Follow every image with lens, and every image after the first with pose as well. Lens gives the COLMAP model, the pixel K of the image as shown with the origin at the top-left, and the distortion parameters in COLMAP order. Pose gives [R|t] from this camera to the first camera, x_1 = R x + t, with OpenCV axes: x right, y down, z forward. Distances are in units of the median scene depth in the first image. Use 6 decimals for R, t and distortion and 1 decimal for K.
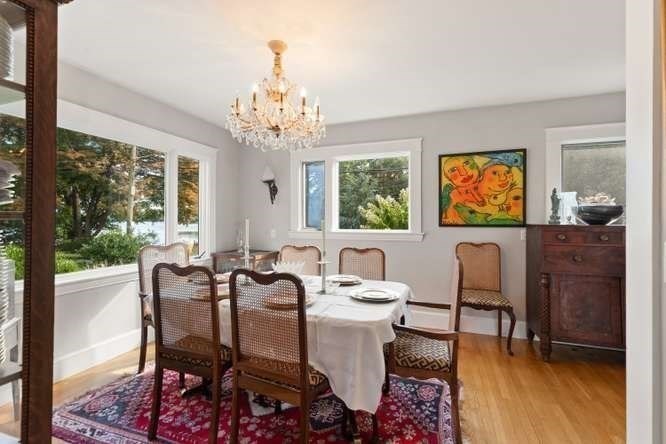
lens RADIAL K [[306.4, 0, 333.0], [0, 306.4, 222.0], [0, 0, 1]] dist [-0.013147, -0.000058]
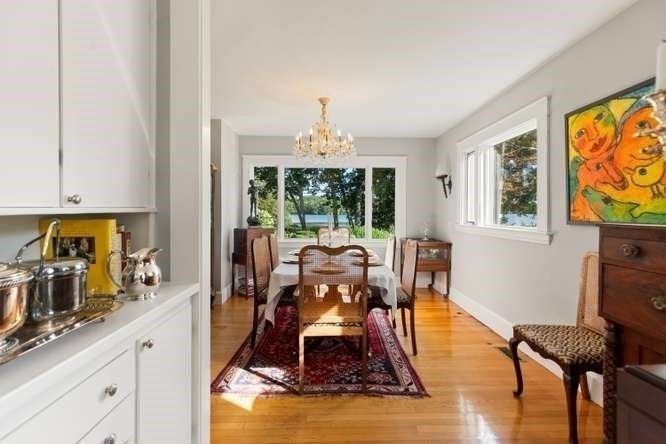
lens RADIAL K [[306.4, 0, 333.0], [0, 306.4, 222.0], [0, 0, 1]] dist [-0.013147, -0.000058]
pose [[0.351929, 0.031279, -0.935504, 0.813856], [-0.003815, 0.999481, 0.031983, -0.008799], [0.936019, -0.007687, 0.351866, 0.317838]]
